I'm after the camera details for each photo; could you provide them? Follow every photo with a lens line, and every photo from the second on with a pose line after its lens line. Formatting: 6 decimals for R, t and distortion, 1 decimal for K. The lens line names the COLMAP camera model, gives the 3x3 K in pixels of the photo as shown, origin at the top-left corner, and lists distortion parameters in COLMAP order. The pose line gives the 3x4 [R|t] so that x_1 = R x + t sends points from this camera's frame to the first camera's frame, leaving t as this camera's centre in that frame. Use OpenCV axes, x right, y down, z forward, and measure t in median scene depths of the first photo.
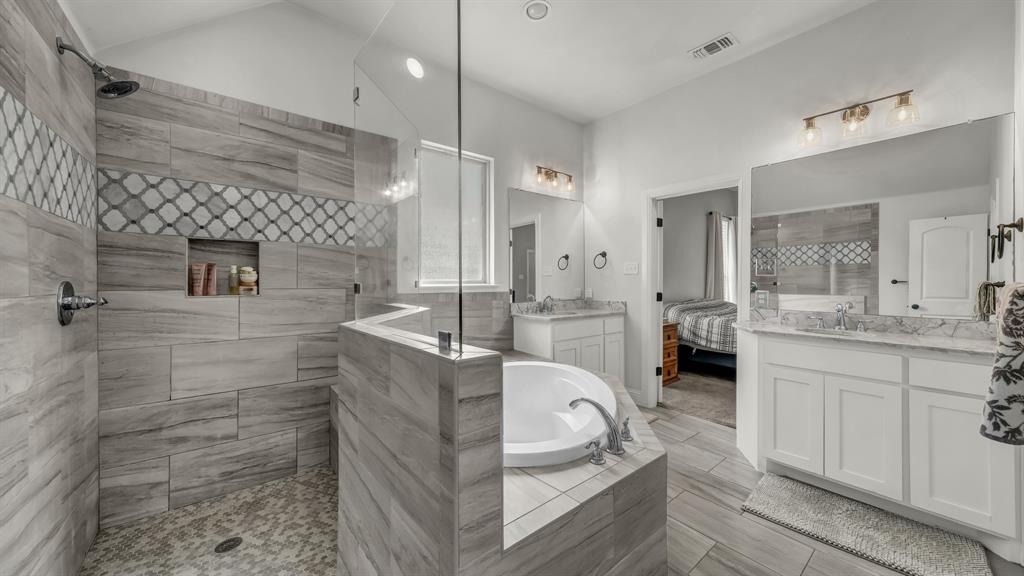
lens RADIAL K [[365.8, 0, 516.3], [0, 365.8, 282.4], [0, 0, 1]] dist [-0.002083, 0.004096]
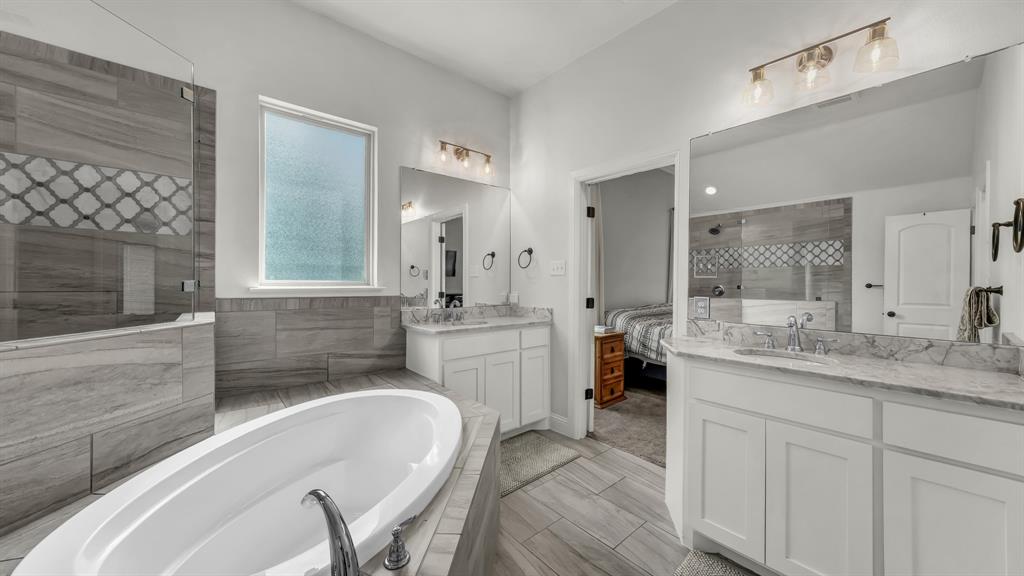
lens RADIAL K [[365.8, 0, 516.3], [0, 365.8, 282.4], [0, 0, 1]] dist [-0.002083, 0.004096]
pose [[0.999509, 0.005924, 0.030782, 0.200895], [-0.005815, 0.999977, -0.003617, -0.002593], [-0.030802, 0.003436, 0.999520, 0.186125]]
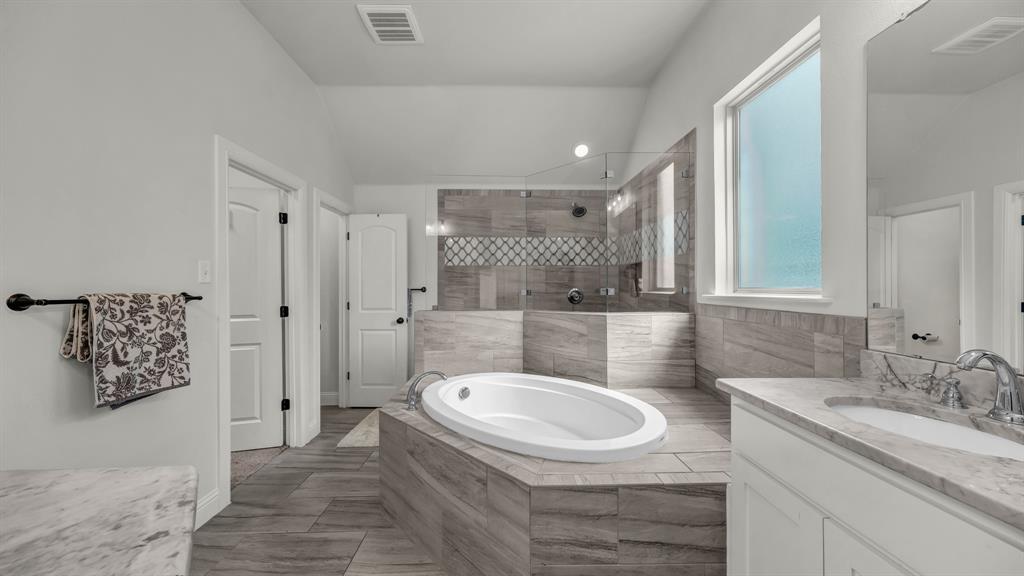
lens RADIAL K [[365.8, 0, 516.3], [0, 365.8, 282.4], [0, 0, 1]] dist [-0.002083, 0.004096]
pose [[-0.612646, -0.004200, -0.790346, 0.479857], [0.003307, 0.999964, -0.007877, -0.009506], [0.790351, -0.007439, -0.612610, 0.909390]]
